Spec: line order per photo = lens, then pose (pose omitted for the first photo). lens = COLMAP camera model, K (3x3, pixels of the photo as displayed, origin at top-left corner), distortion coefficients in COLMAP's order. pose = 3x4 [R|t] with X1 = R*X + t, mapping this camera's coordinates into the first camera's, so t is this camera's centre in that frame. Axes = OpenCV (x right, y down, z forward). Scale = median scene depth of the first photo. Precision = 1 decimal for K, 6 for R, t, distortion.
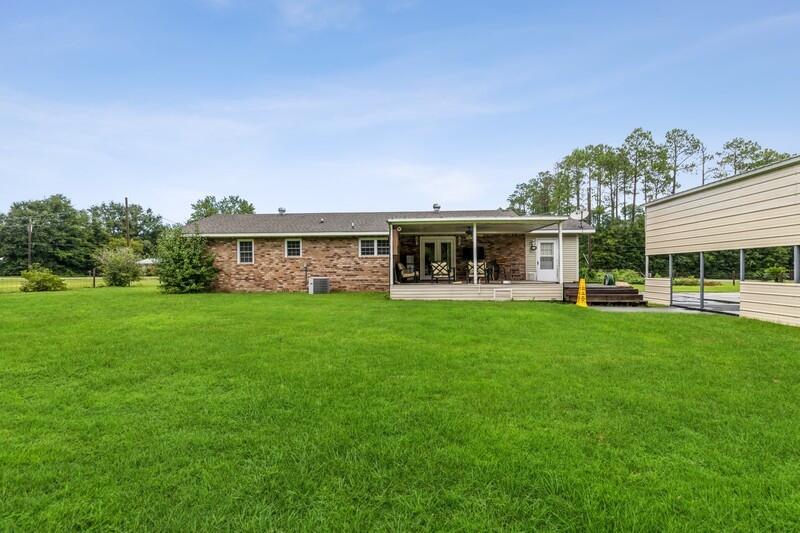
lens RADIAL K [[400.1, 0, 400.0], [0, 400.1, 266.5], [0, 0, 1]] dist [-0.011523, 0.000433]
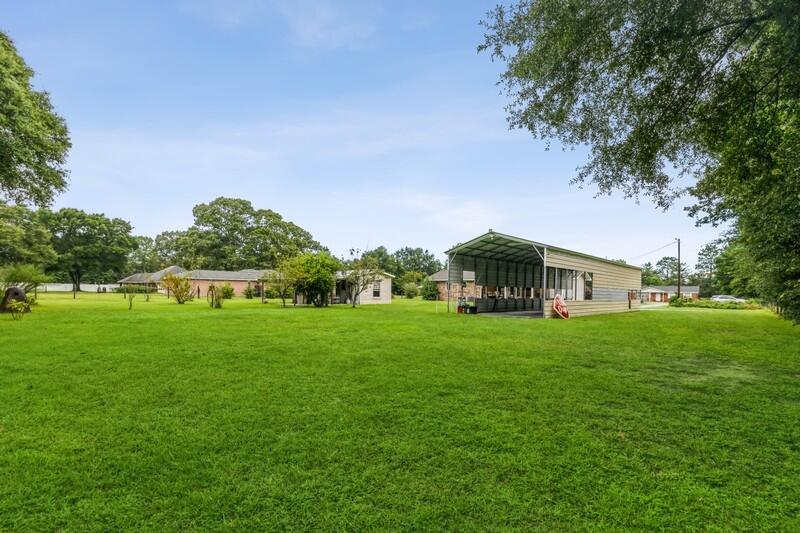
lens RADIAL K [[400.1, 0, 400.0], [0, 400.1, 266.5], [0, 0, 1]] dist [-0.011523, 0.000433]
pose [[0.803289, -0.020635, -0.595232, 0.965444], [-0.013434, 0.998518, -0.052747, -0.020627], [0.595438, 0.050368, 0.801821, -1.382395]]
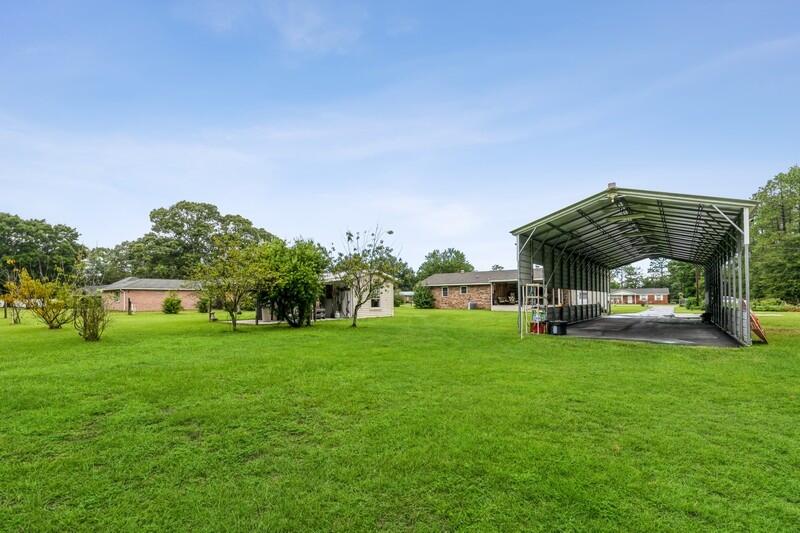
lens RADIAL K [[365.0, 0, 397.7], [0, 365.0, 278.5], [0, 0, 1]] dist [0.002596, 0.000223]
pose [[0.847580, -0.031404, -0.529738, 0.528205], [0.007746, 0.998873, -0.046821, -0.016249], [0.530611, 0.035581, 0.846868, -0.995332]]
